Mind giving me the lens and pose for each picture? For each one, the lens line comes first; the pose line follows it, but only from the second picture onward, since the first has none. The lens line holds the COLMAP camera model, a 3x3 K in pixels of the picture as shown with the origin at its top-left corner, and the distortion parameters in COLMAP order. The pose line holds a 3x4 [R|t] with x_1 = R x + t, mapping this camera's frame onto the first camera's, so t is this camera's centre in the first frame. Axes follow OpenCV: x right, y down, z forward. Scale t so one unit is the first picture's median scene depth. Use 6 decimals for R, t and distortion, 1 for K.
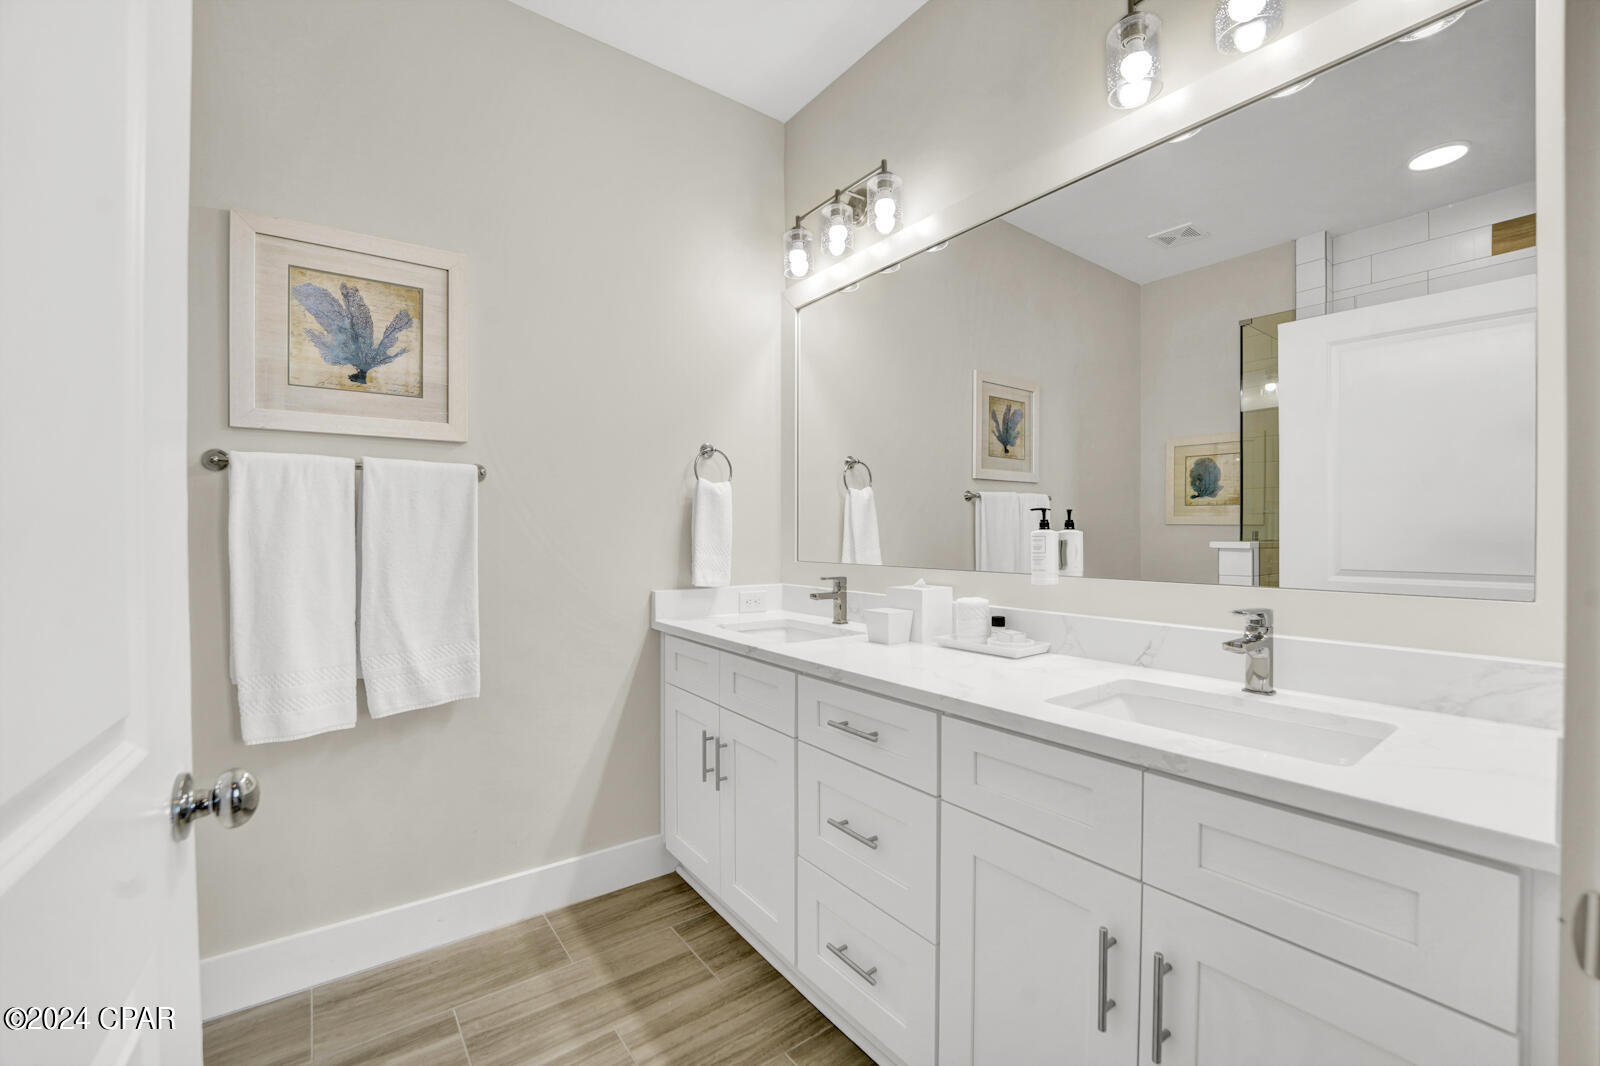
lens RADIAL K [[649.8, 0, 786.2], [0, 649.8, 533.0], [0, 0, 1]] dist [-0.026211, 0.001237]
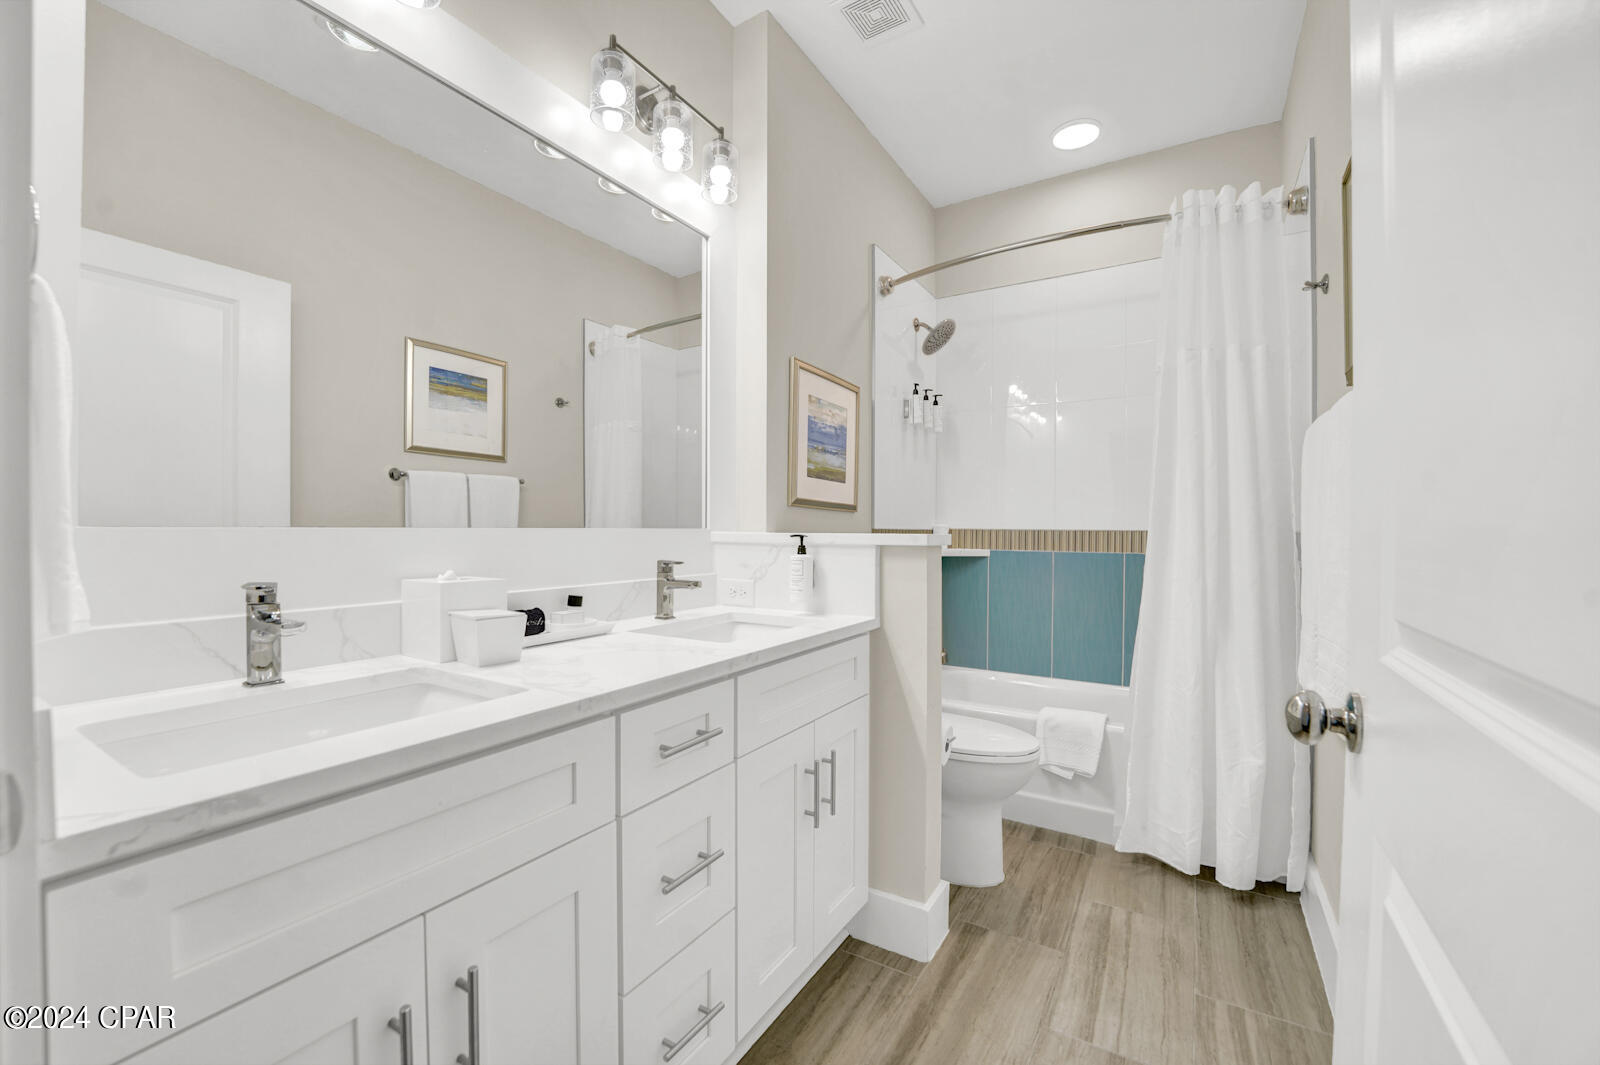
lens RADIAL K [[649.8, 0, 786.2], [0, 649.8, 532.5], [0, 0, 1]] dist [-0.026211, 0.001237]
pose [[-0.373378, -0.009321, 0.927632, -0.442336], [-0.011305, 0.999921, 0.005497, 0.026570], [-0.927610, -0.008435, -0.373454, 0.785248]]
